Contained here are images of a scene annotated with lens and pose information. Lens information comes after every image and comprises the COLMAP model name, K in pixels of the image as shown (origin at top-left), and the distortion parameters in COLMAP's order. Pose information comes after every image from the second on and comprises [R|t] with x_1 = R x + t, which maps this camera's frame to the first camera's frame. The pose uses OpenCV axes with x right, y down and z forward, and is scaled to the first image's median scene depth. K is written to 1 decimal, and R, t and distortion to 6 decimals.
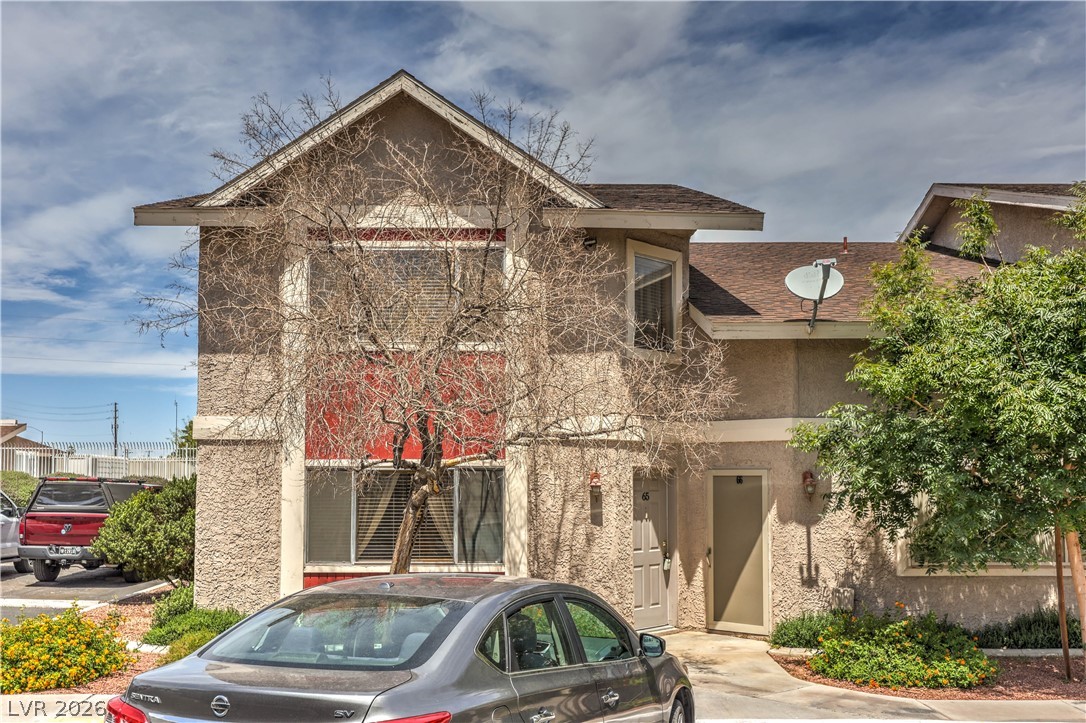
lens RADIAL K [[946.3, 0, 559.4], [0, 946.3, 395.8], [0, 0, 1]] dist [0.030605, -0.001471]
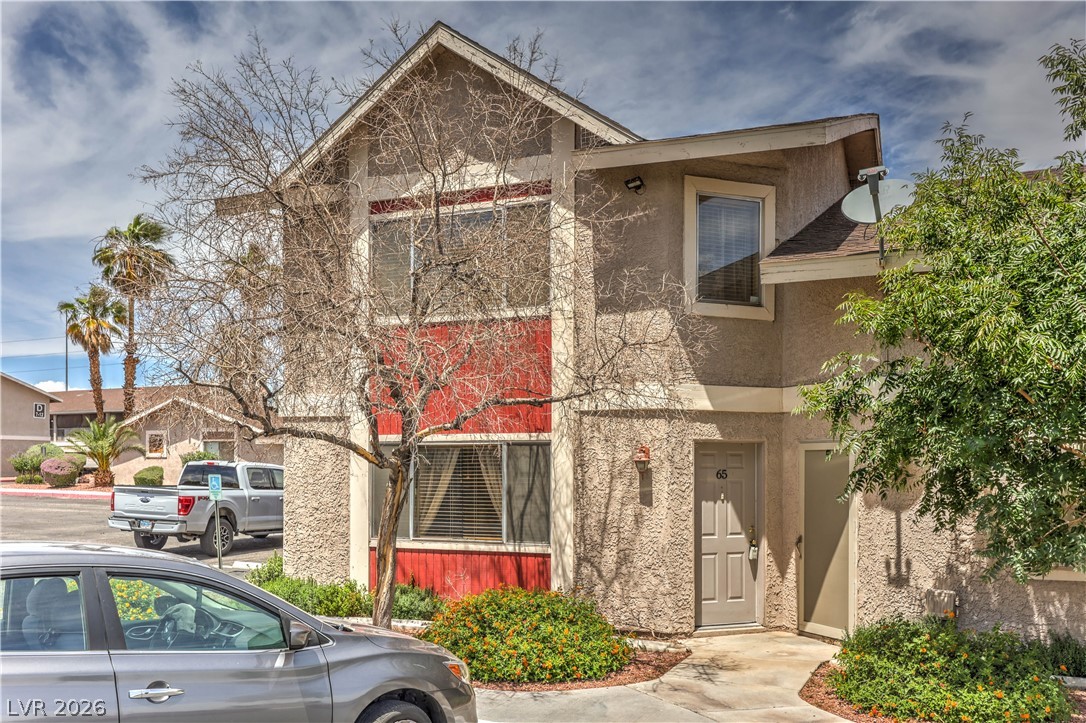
lens RADIAL K [[946.3, 0, 591.5], [0, 946.3, 437.1], [0, 0, 1]] dist [0.030605, -0.001471]
pose [[0.922465, -0.010356, -0.385941, 0.335421], [0.029716, 0.998579, 0.044231, 0.031919], [0.384935, -0.052270, 0.921462, 0.165486]]
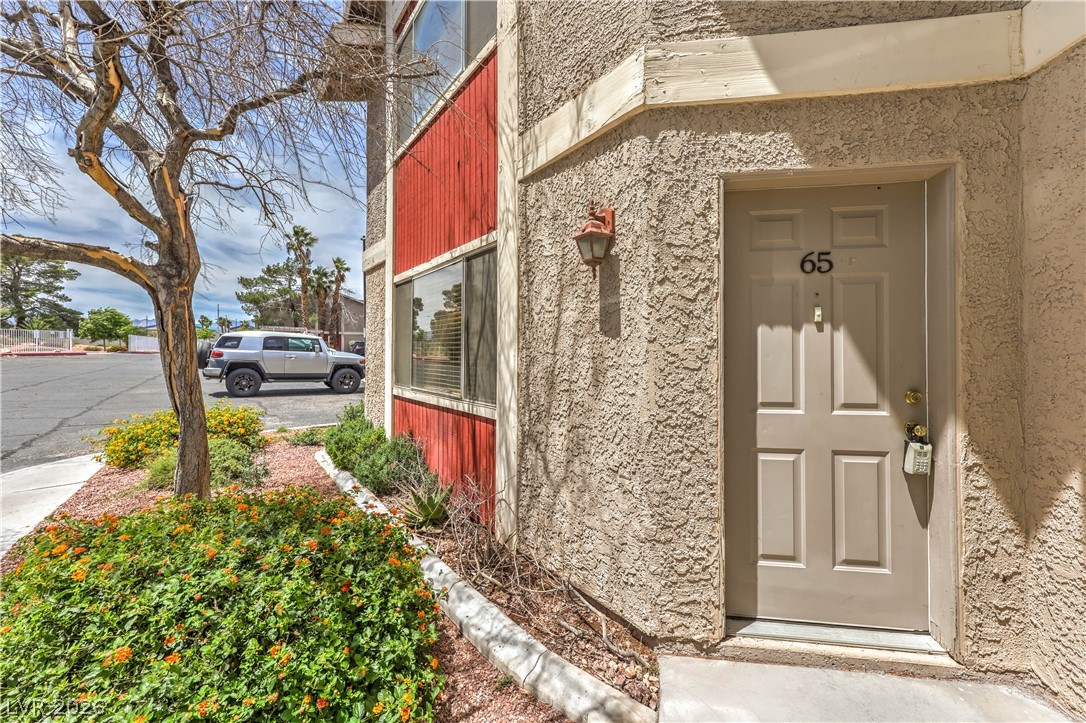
lens RADIAL K [[437.0, 0, 543.3], [0, 437.0, 349.2], [0, 0, 1]] dist [0.003748, 0.000572]
pose [[0.564983, -0.009764, -0.825045, 0.179904], [0.072796, 0.996621, 0.038055, 0.133053], [0.821885, -0.081560, 0.563785, 0.868328]]
